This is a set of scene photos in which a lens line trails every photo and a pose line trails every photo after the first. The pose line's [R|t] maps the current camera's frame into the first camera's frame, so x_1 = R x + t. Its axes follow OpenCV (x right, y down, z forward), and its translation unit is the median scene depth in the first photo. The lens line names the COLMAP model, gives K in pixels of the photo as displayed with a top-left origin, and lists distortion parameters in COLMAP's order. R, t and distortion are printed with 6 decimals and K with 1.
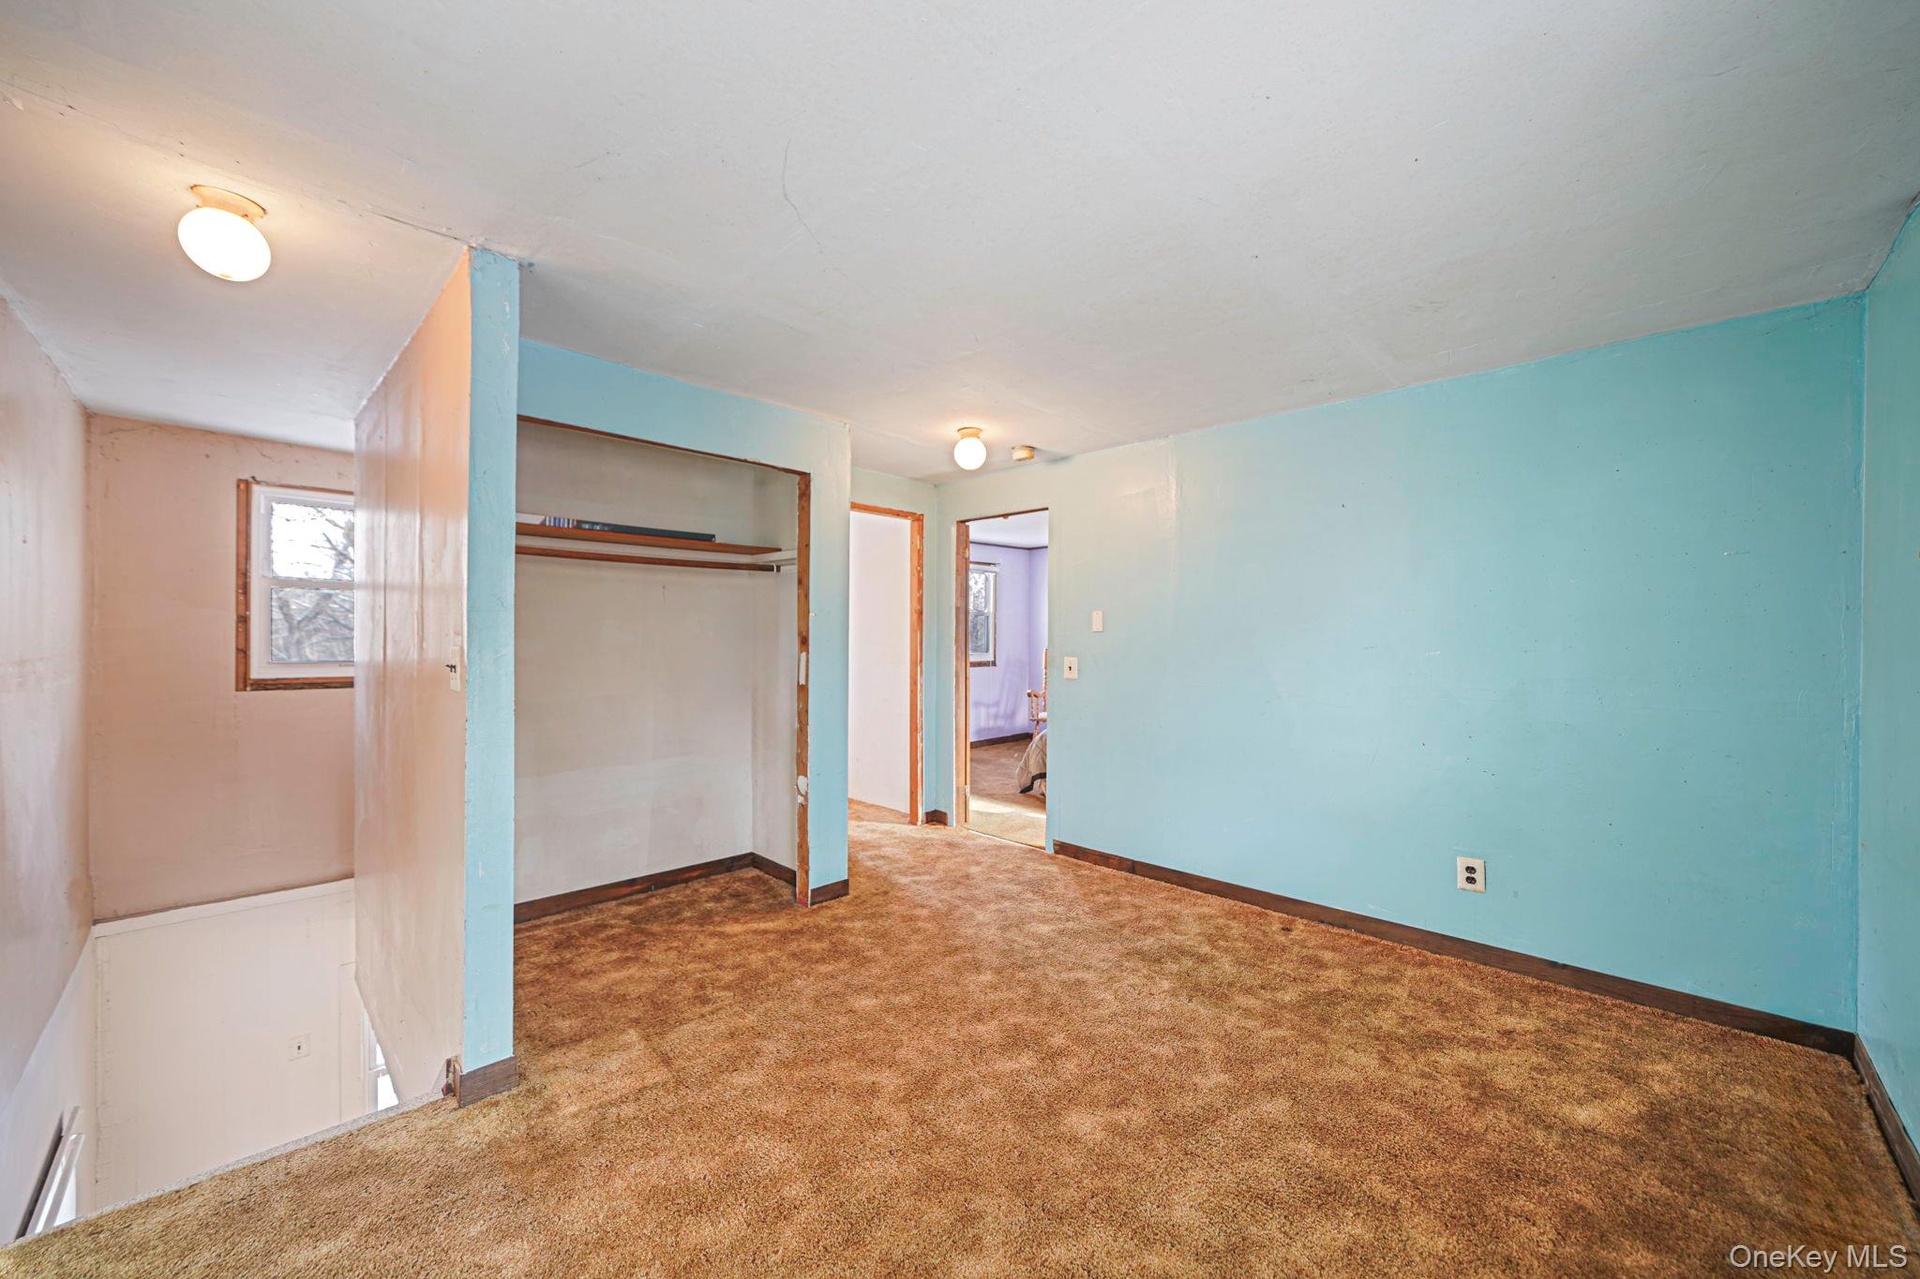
lens RADIAL K [[725.7, 0, 960.0], [0, 725.7, 639.5], [0, 0, 1]] dist [-0.000446, 0.000047]
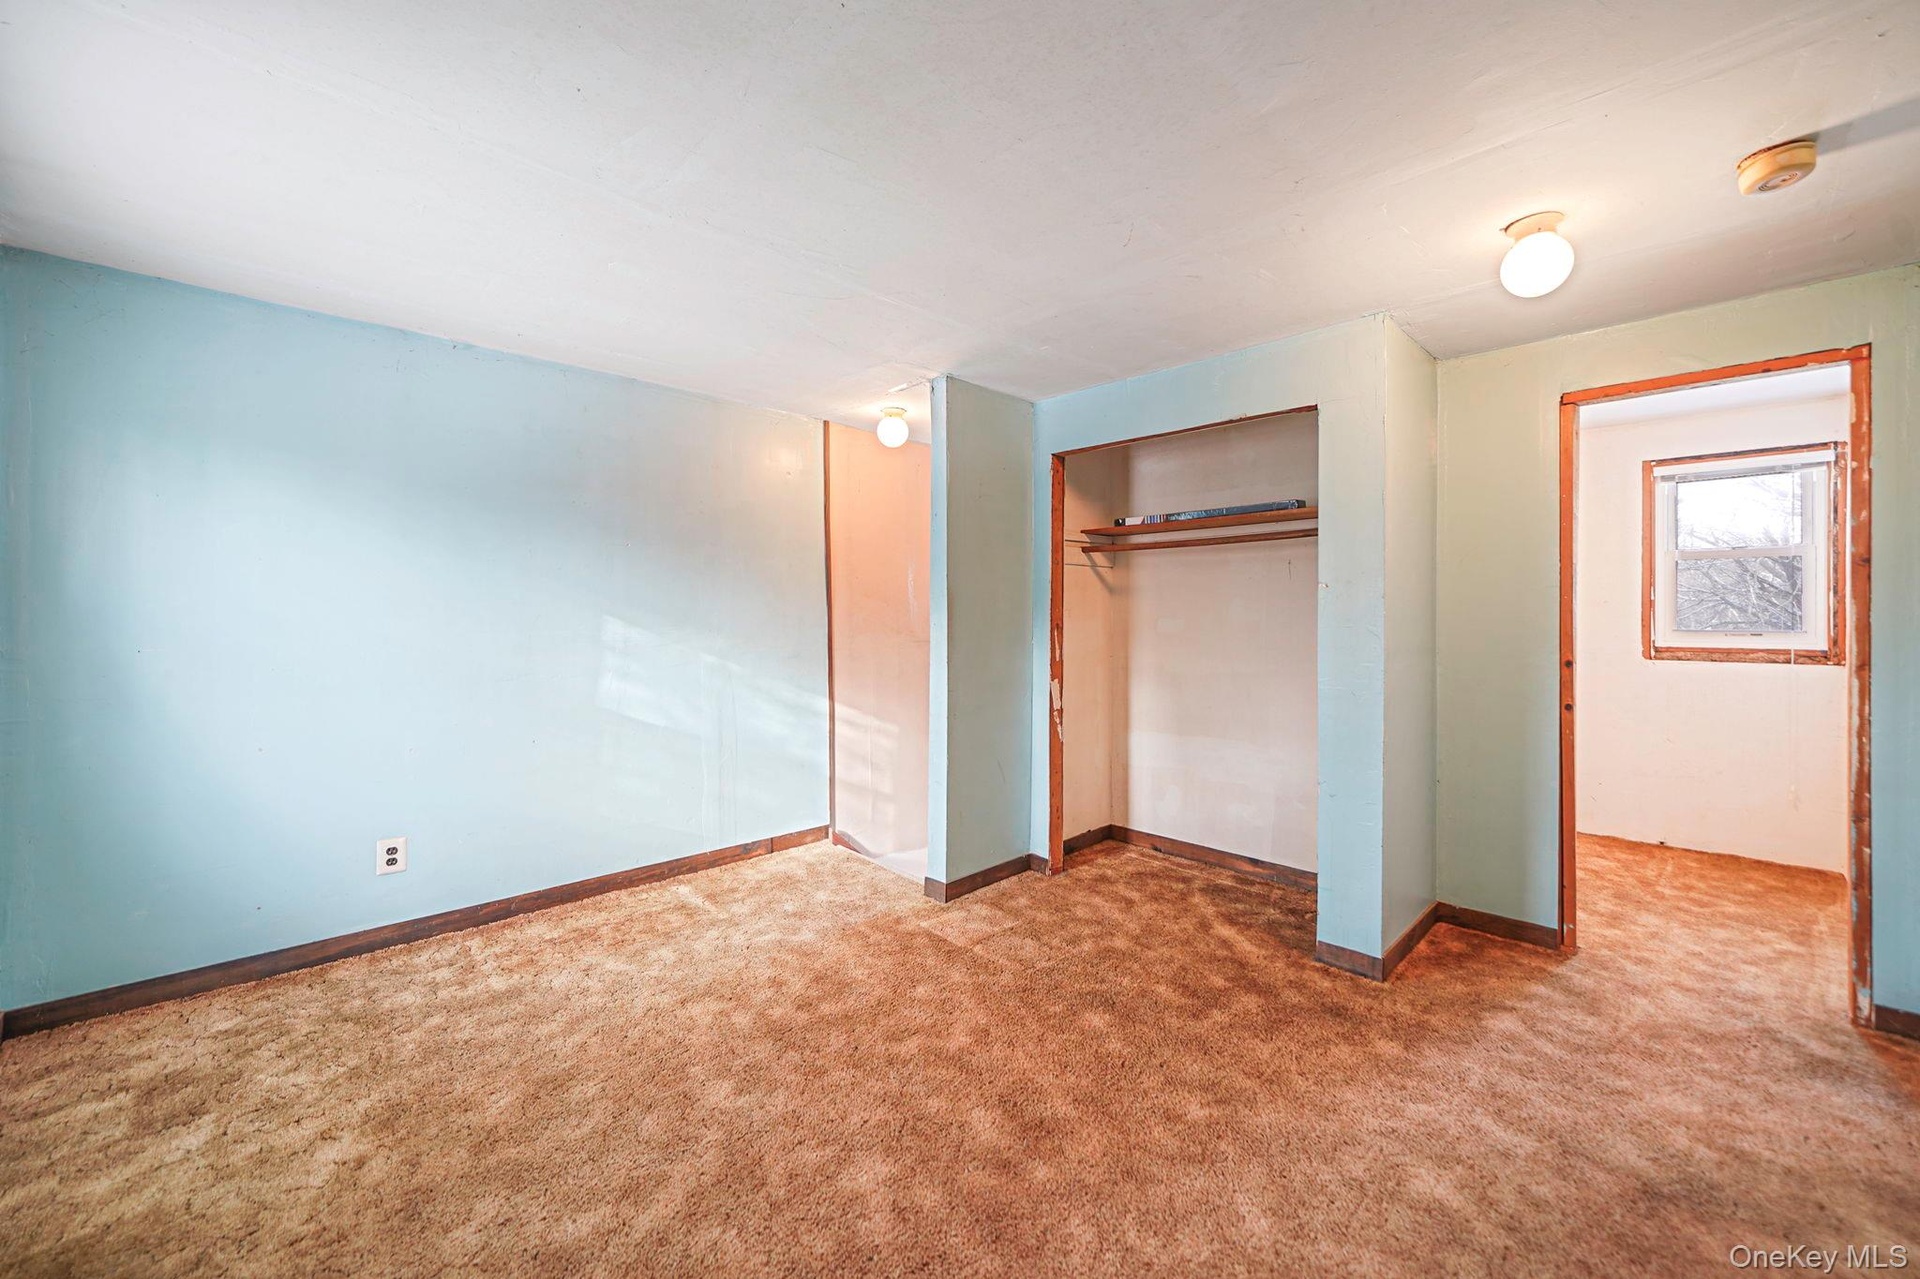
lens RADIAL K [[761.3, 0, 966.2], [0, 761.3, 608.7], [0, 0, 1]] dist [-0.000920, -0.000090]
pose [[-0.018092, -0.012193, -0.999762, 0.679343], [-0.000536, 0.999926, -0.012185, 0.000072], [0.999836, 0.000316, -0.018097, 0.703756]]
